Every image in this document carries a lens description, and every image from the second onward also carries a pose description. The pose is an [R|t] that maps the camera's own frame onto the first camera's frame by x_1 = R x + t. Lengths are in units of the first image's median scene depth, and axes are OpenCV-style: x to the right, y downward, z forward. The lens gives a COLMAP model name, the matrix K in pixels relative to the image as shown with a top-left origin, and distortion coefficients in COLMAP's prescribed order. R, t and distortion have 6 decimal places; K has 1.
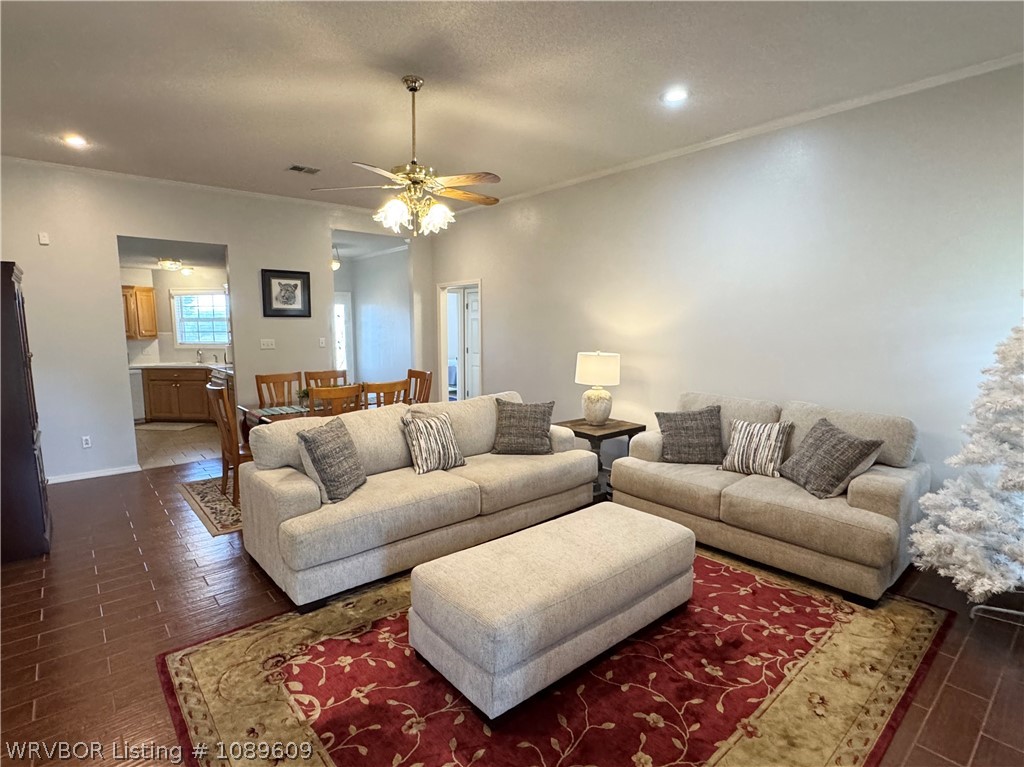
lens RADIAL K [[517.8, 0, 509.5], [0, 517.8, 386.3], [0, 0, 1]] dist [-0.006727, -0.000563]
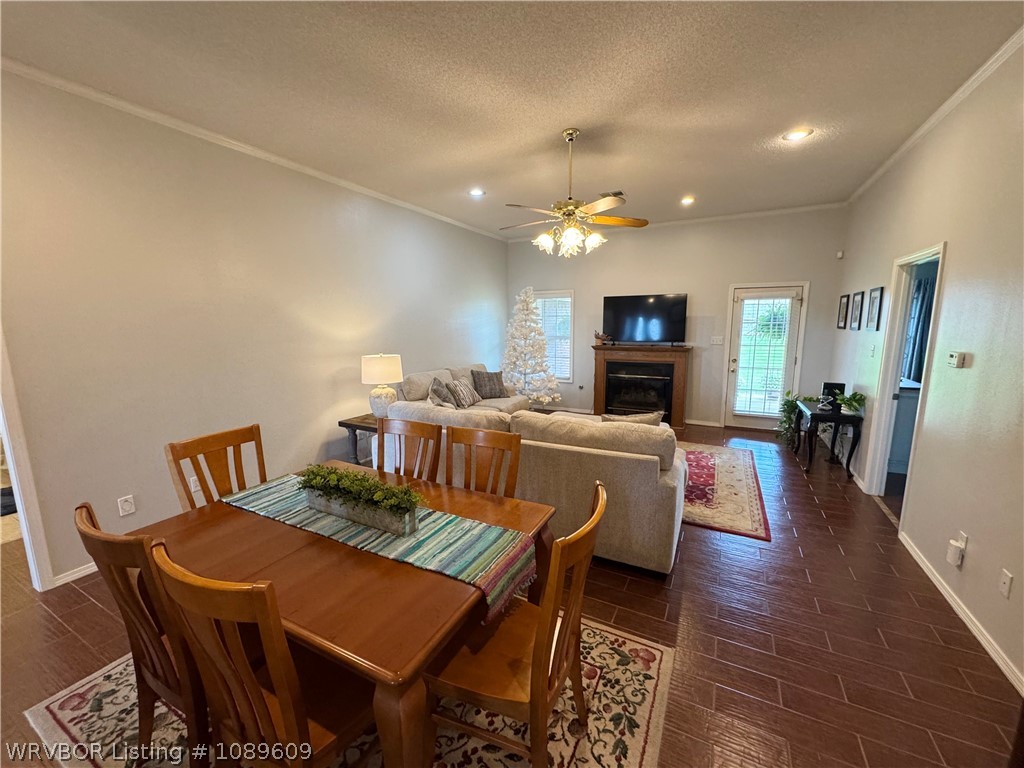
lens RADIAL K [[412.0, 0, 508.2], [0, 412.0, 384.9], [0, 0, 1]] dist [-0.000271, 0.000424]
pose [[-0.366952, -0.135338, 0.920342, -1.495496], [0.122250, 0.973764, 0.191936, -0.273287], [-0.922172, 0.182944, -0.340780, 2.098348]]
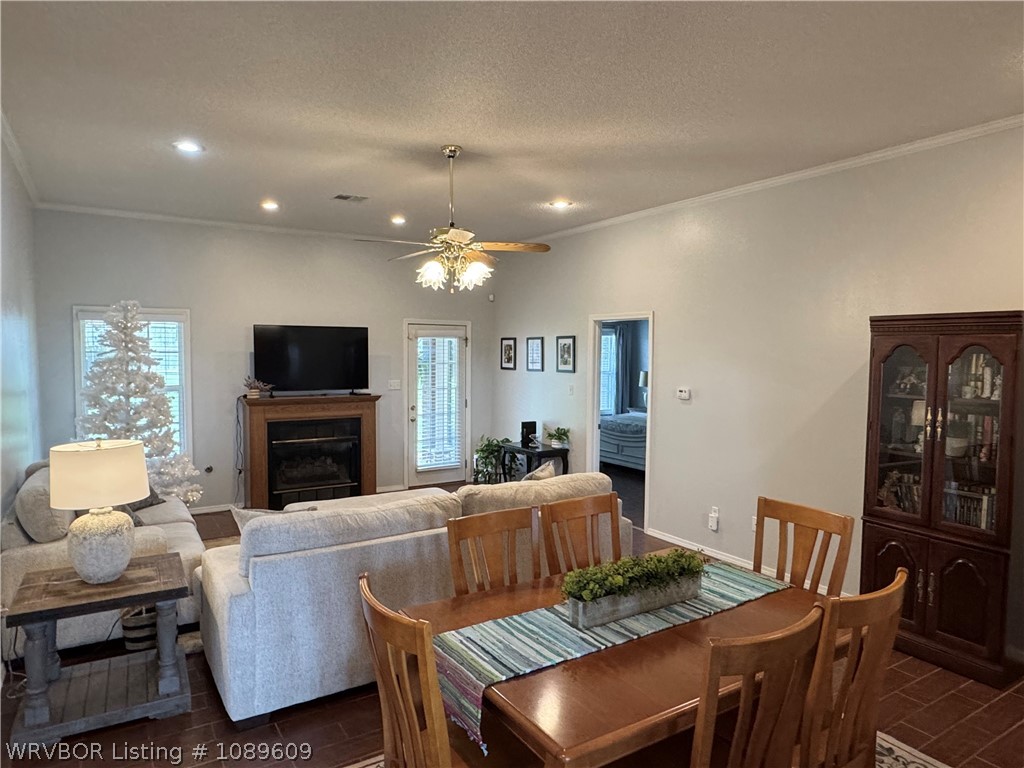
lens RADIAL K [[654.6, 0, 514.9], [0, 654.6, 385.3], [0, 0, 1]] dist [-0.007537, -0.000962]
pose [[-0.990715, -0.009782, 0.135600, -0.651063], [0.014219, 0.984482, 0.174911, -0.462498], [-0.135207, 0.175215, -0.975202, 3.141914]]
